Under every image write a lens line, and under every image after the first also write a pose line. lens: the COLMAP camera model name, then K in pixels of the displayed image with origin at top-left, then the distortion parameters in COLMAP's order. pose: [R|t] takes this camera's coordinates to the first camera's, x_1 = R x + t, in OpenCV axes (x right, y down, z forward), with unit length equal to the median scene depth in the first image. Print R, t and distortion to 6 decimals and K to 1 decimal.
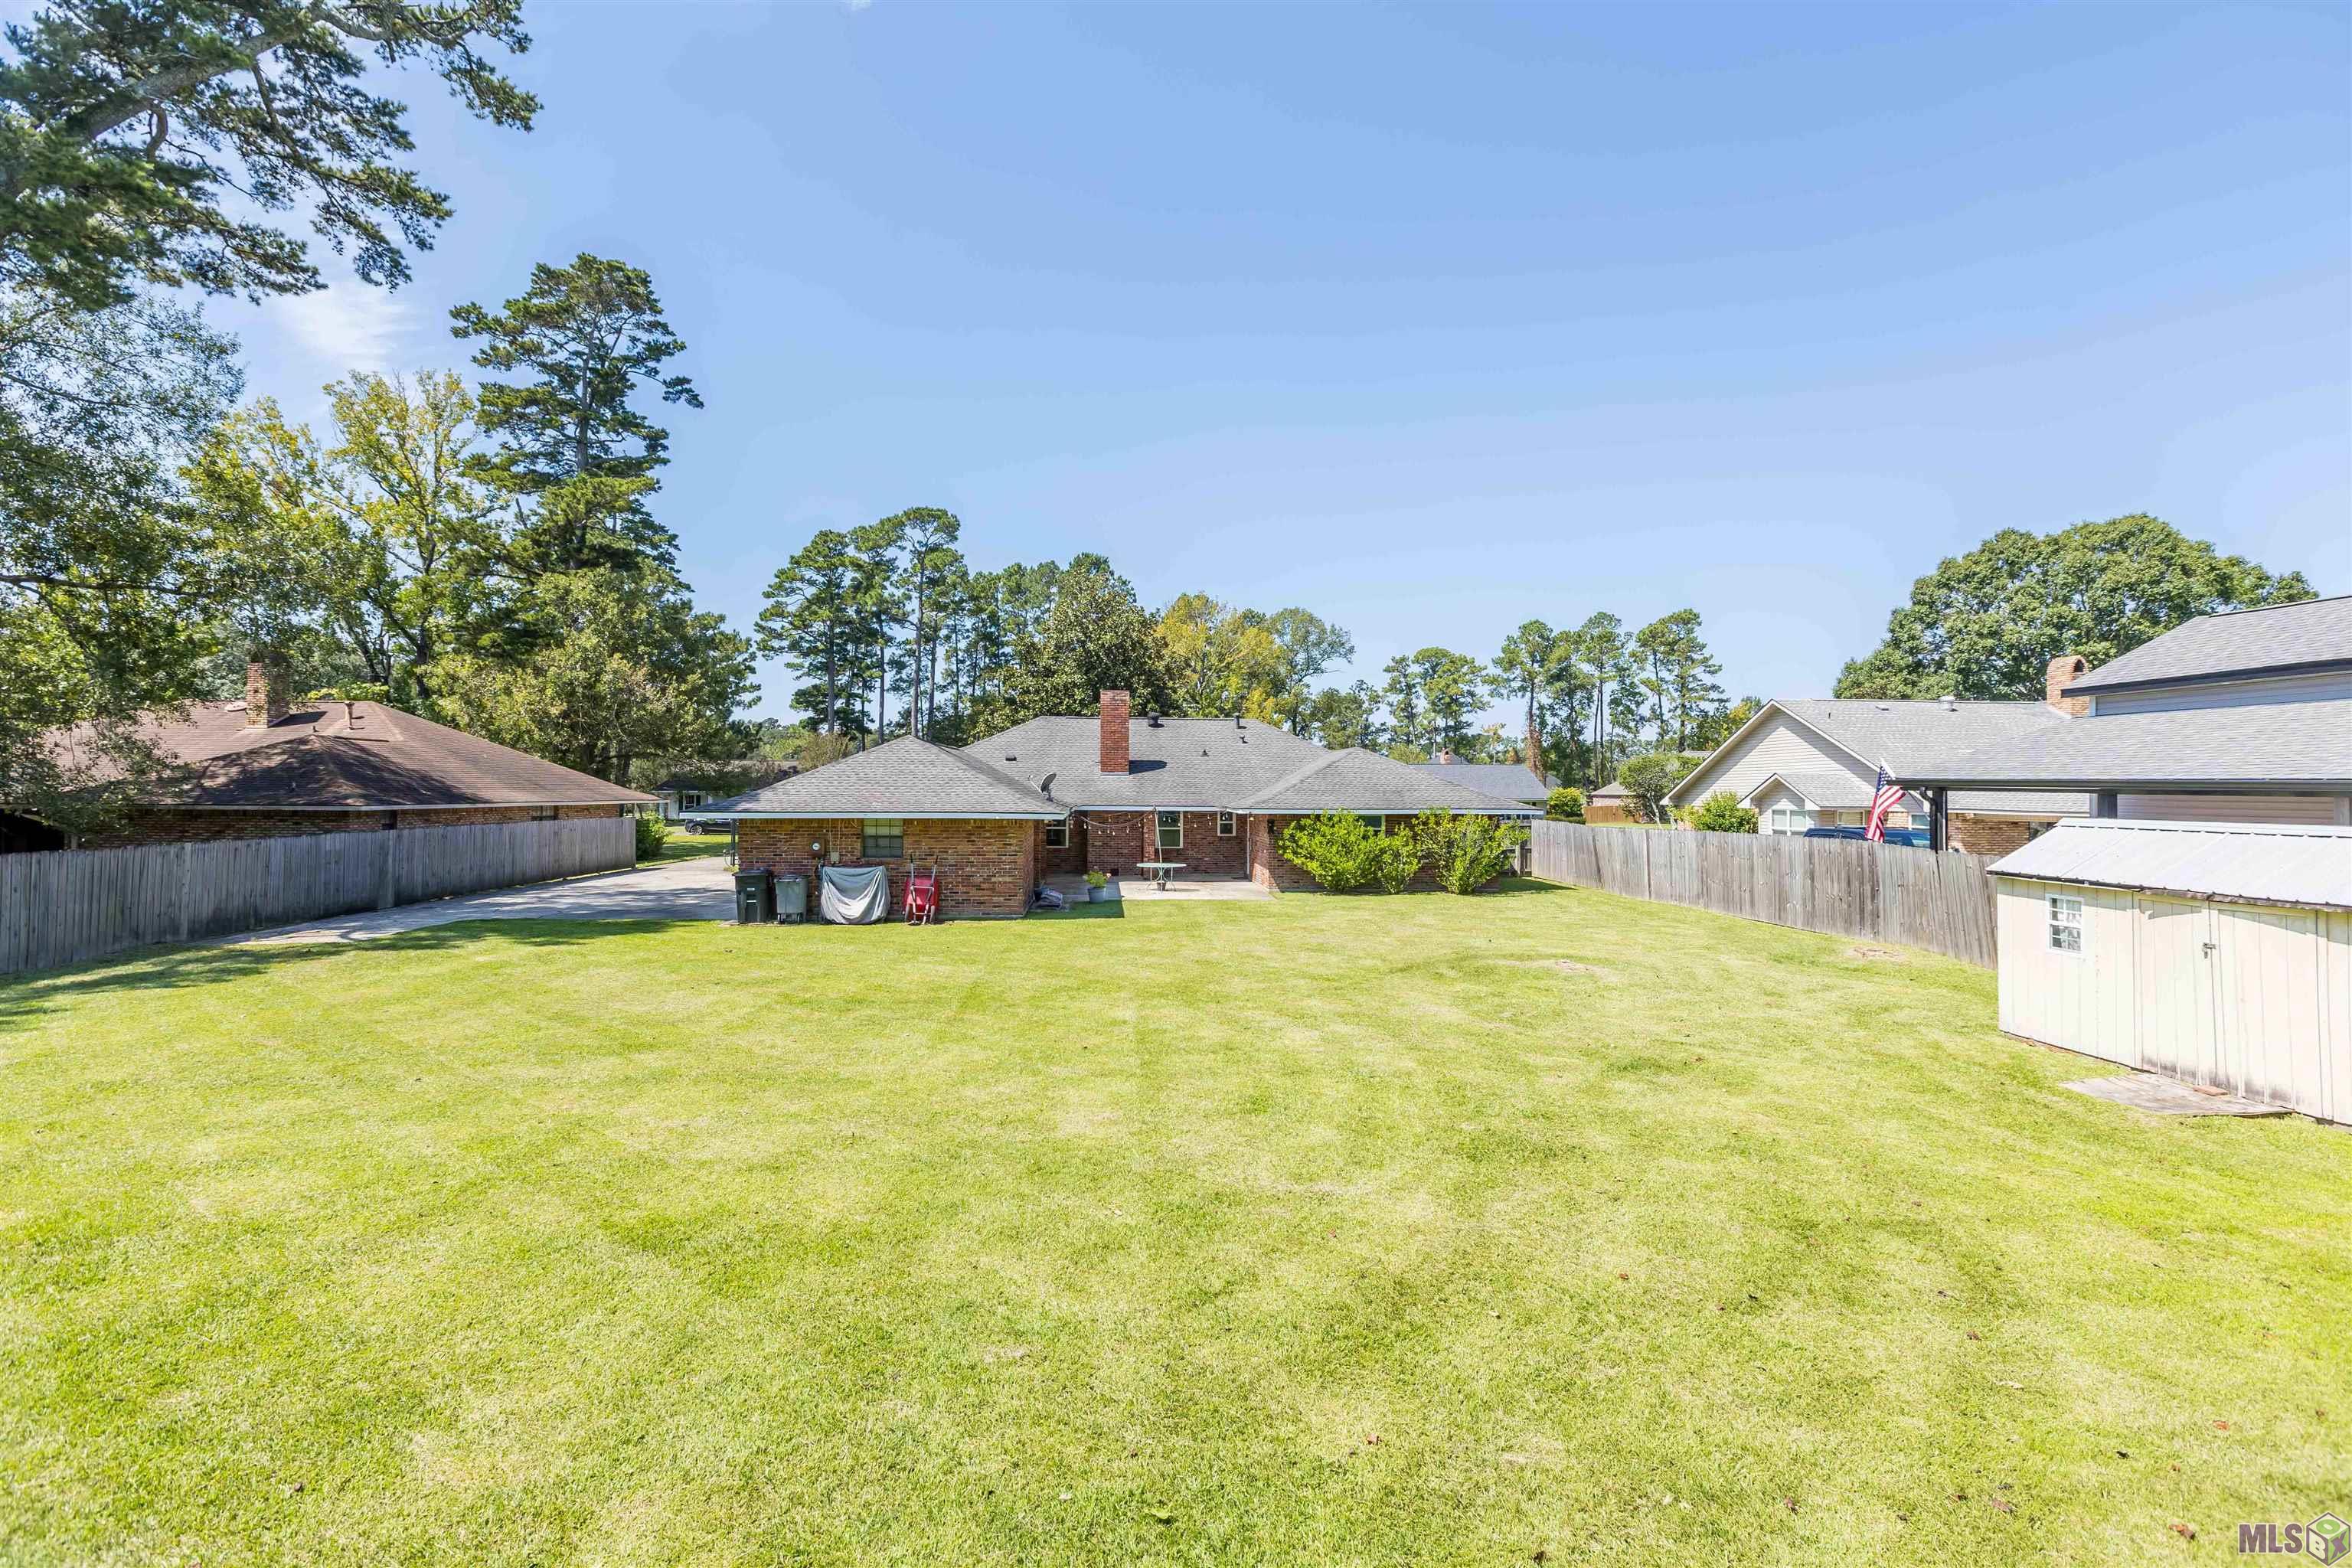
lens RADIAL K [[1041.4, 0, 1176.6], [0, 1041.4, 728.2], [0, 0, 1]] dist [0.000602, -0.000012]
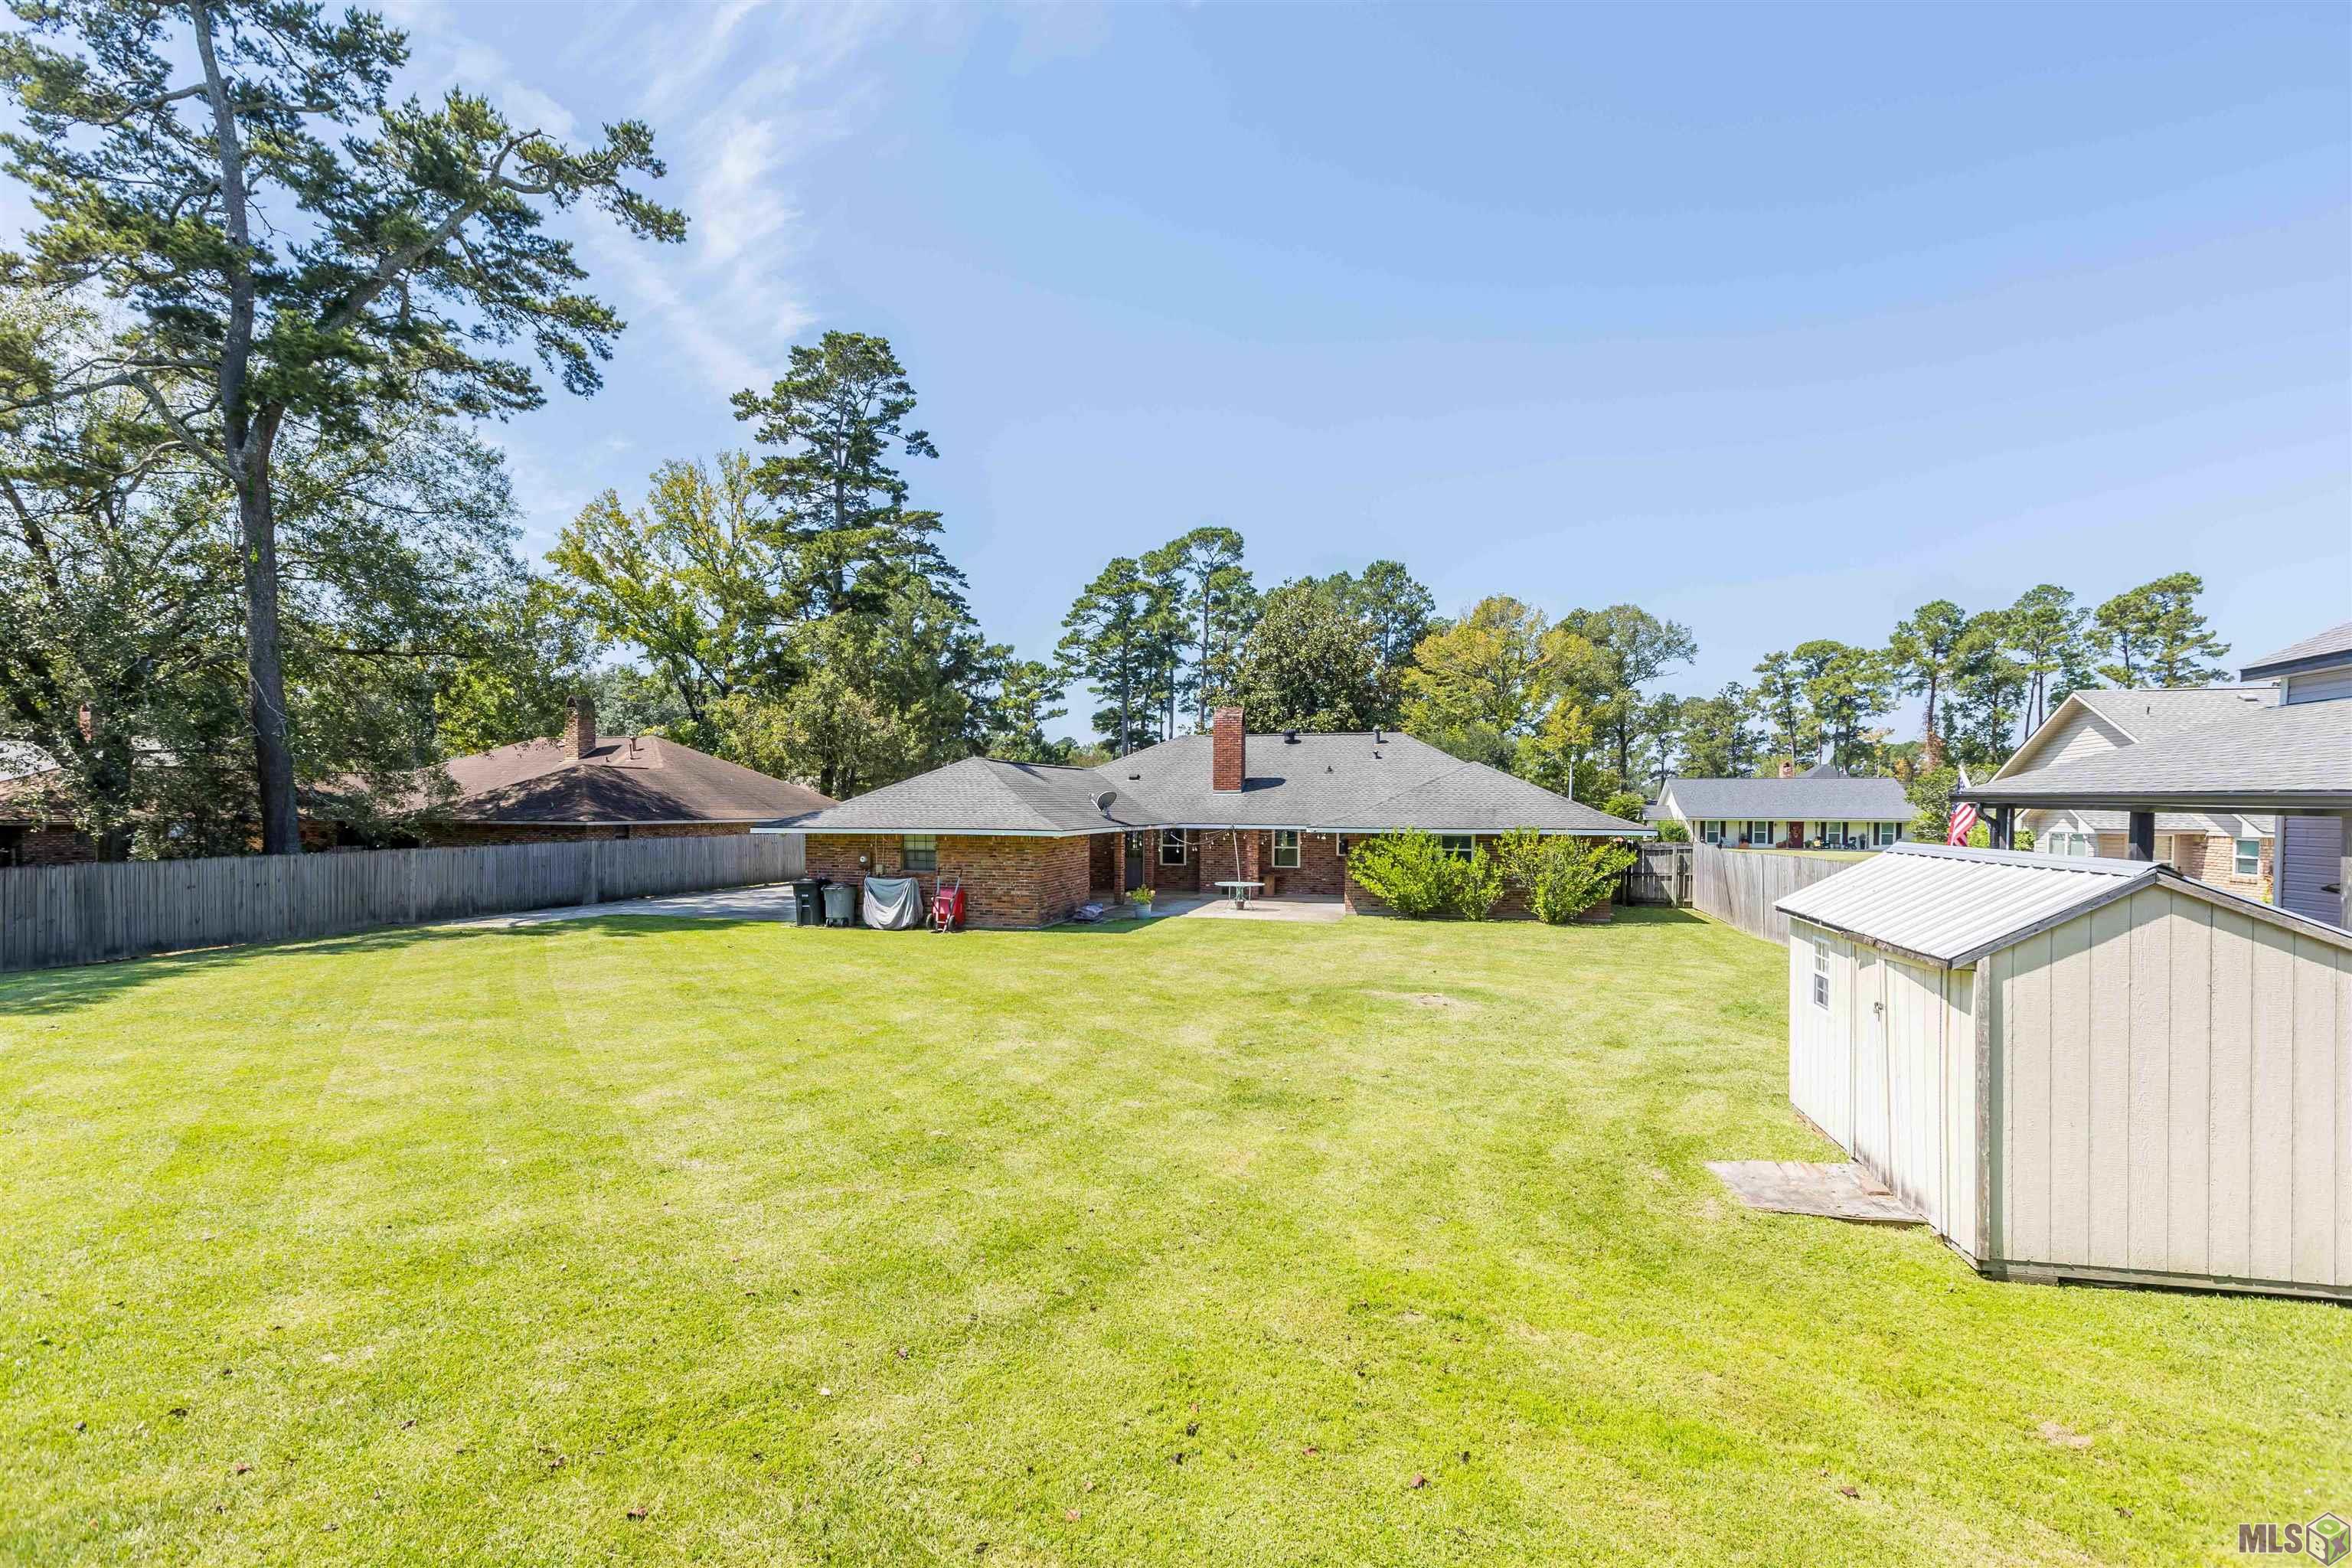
lens RADIAL K [[1065.6, 0, 1168.4], [0, 1065.6, 788.1], [0, 0, 1]] dist [0.000829, 0.000108]
pose [[0.944892, -0.006856, -0.327310, 0.158053], [0.020037, 0.999117, 0.036916, 0.001158], [0.326768, -0.041439, 0.944196, 0.016644]]
